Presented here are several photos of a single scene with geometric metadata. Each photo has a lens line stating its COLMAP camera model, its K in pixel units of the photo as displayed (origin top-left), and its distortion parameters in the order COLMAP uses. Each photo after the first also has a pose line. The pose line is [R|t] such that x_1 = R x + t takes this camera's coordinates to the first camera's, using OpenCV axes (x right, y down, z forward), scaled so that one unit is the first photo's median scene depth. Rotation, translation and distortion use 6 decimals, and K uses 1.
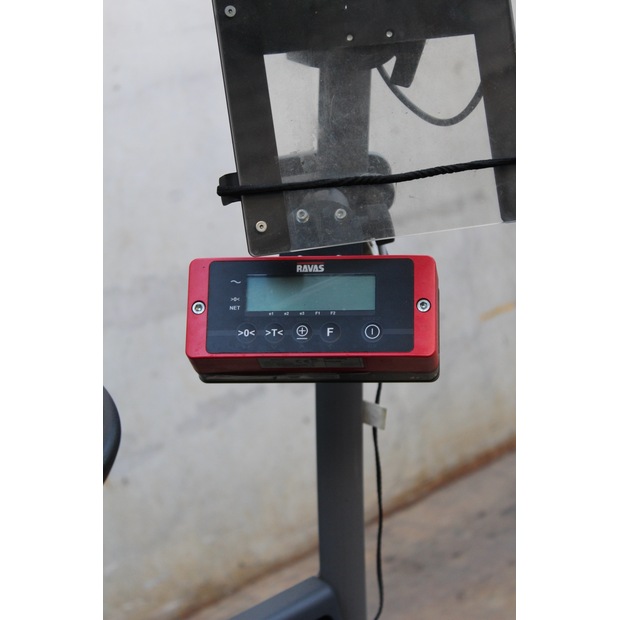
lens RADIAL K [[1398.6, 0, 310.0], [0, 1398.6, 310.0], [0, 0, 1]] dist [0.004827, 0.114929]
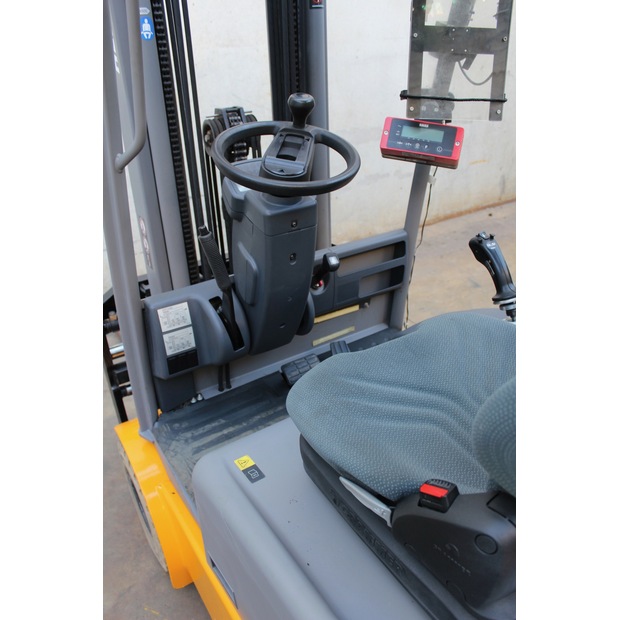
lens RADIAL K [[516.9, 0, 310.0], [0, 516.9, 310.0], [0, 0, 1]] dist [-0.155327, 0.146880]
pose [[0.974177, 0.193222, -0.116808, -0.036379], [-0.149473, 0.939651, 0.307757, 0.048711], [0.169224, -0.282350, 0.944268, -0.226155]]
